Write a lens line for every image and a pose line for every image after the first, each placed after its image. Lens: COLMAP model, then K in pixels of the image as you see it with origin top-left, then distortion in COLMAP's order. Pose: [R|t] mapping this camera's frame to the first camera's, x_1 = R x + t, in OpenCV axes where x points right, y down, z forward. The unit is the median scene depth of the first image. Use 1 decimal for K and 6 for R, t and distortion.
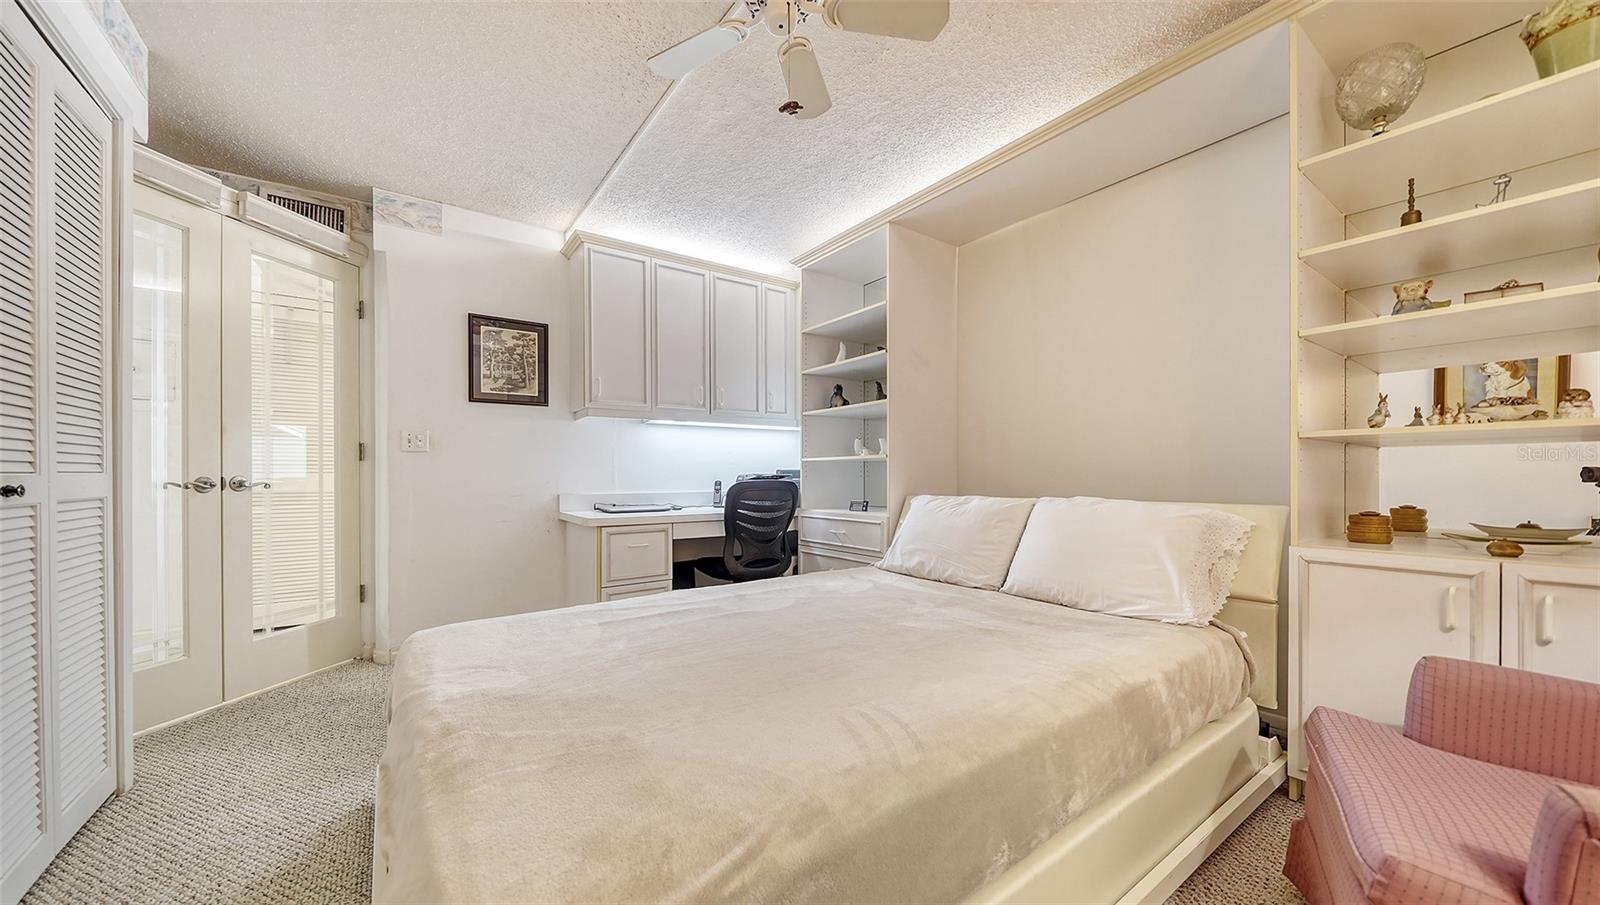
lens RADIAL K [[574.3, 0, 790.6], [0, 574.3, 471.1], [0, 0, 1]] dist [0.002173, -0.002017]
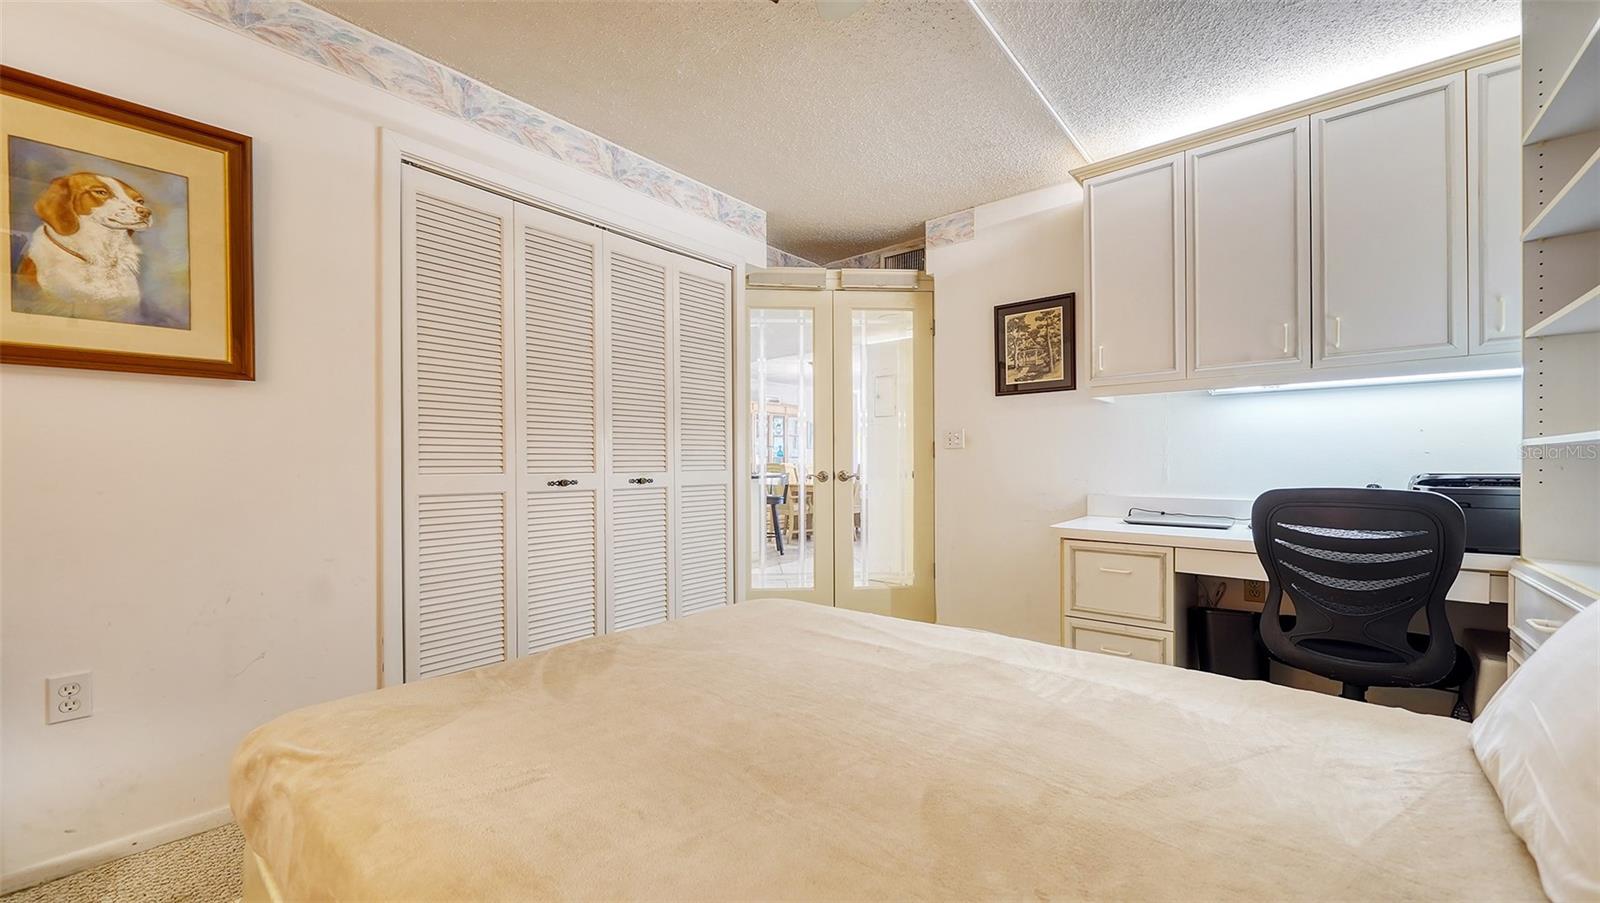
lens RADIAL K [[614.3, 0, 798.9], [0, 614.3, 463.1], [0, 0, 1]] dist [-0.001502, -0.000101]
pose [[0.241817, 0.000202, -0.970322, 0.368104], [0.008549, 0.999961, 0.002339, -0.011199], [0.970284, -0.008860, 0.241806, 0.402427]]
